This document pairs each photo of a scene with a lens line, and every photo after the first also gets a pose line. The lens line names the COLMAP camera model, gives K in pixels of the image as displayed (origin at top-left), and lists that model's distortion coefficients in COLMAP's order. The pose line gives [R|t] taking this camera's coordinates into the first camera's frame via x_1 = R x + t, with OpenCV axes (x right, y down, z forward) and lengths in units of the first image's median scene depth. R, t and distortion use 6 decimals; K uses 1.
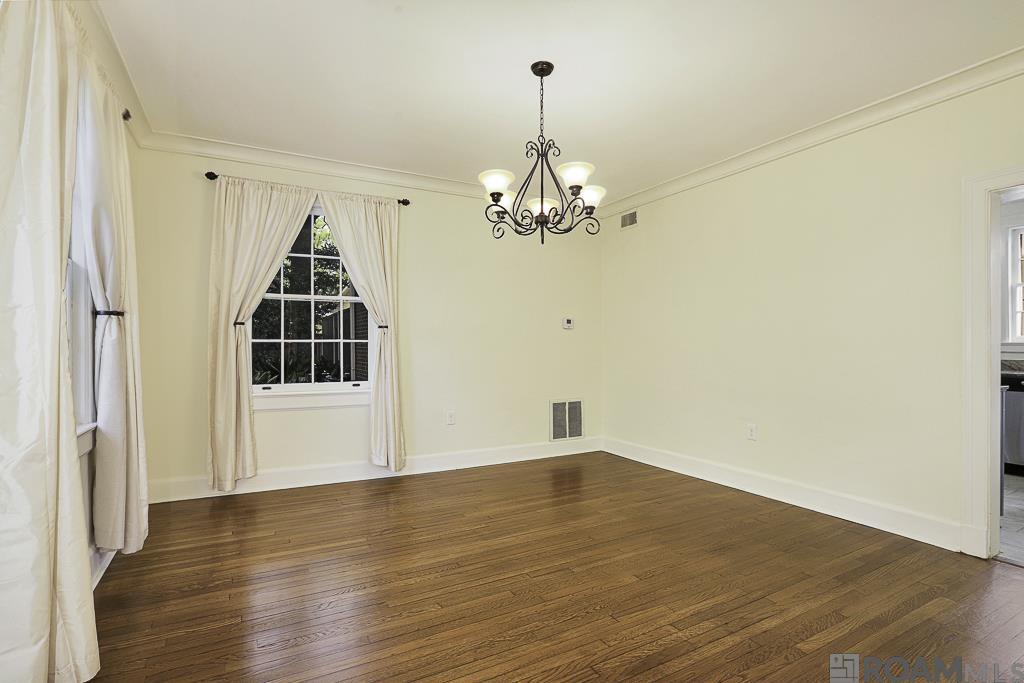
lens RADIAL K [[474.8, 0, 508.2], [0, 474.8, 343.9], [0, 0, 1]] dist [-0.035140, 0.013034]
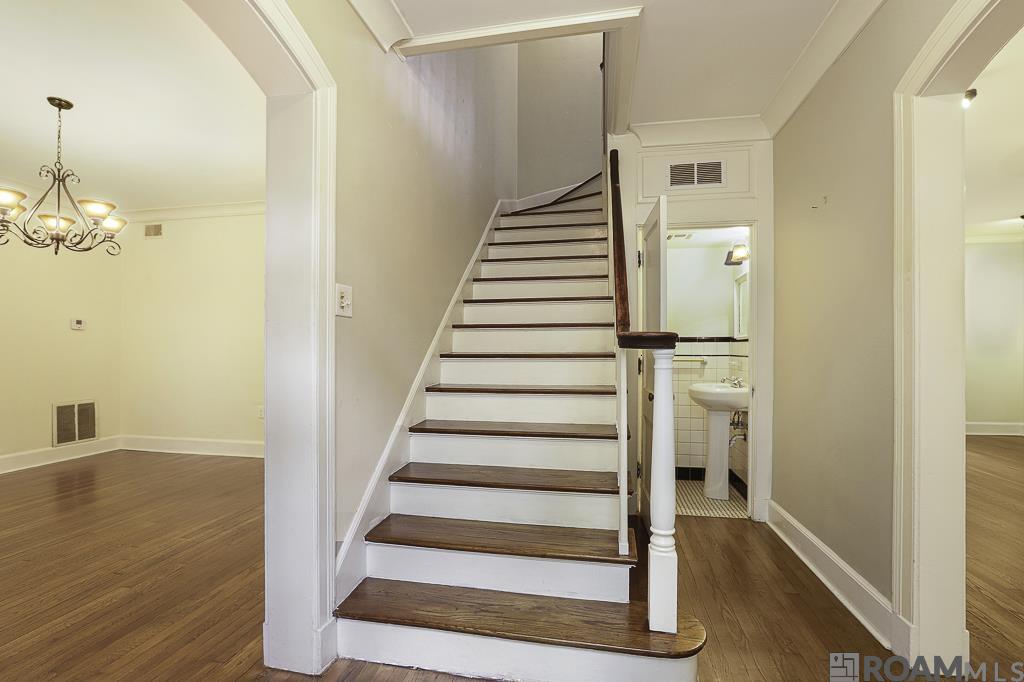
lens RADIAL K [[474.8, 0, 508.0], [0, 474.8, 345.0], [0, 0, 1]] dist [-0.035140, 0.013034]
pose [[0.628253, 0.005907, 0.777987, -0.113978], [-0.004743, 0.999982, -0.003763, -0.001740], [-0.777995, -0.001325, 0.628270, -0.537929]]
